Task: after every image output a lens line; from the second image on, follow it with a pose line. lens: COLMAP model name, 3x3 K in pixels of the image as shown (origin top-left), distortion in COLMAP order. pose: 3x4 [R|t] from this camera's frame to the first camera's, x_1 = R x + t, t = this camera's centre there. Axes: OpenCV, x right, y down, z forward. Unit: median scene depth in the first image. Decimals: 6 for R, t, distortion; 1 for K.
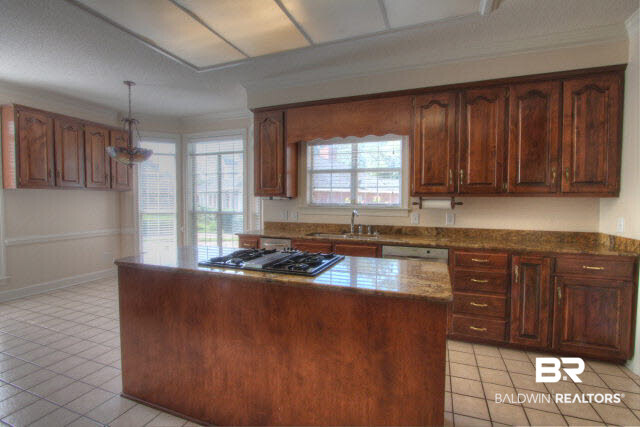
lens RADIAL K [[304.9, 0, 320.0], [0, 304.9, 213.5], [0, 0, 1]] dist [-0.000932, -0.000162]
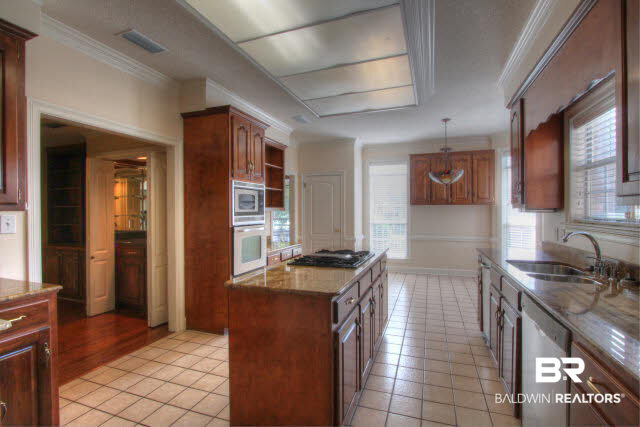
lens RADIAL K [[304.9, 0, 320.0], [0, 304.9, 213.5], [0, 0, 1]] dist [-0.000932, -0.000162]
pose [[0.018386, 0.003209, -0.999826, 0.649075], [-0.057156, 0.998363, 0.002153, -0.014235], [0.998196, 0.057106, 0.018539, 0.478421]]
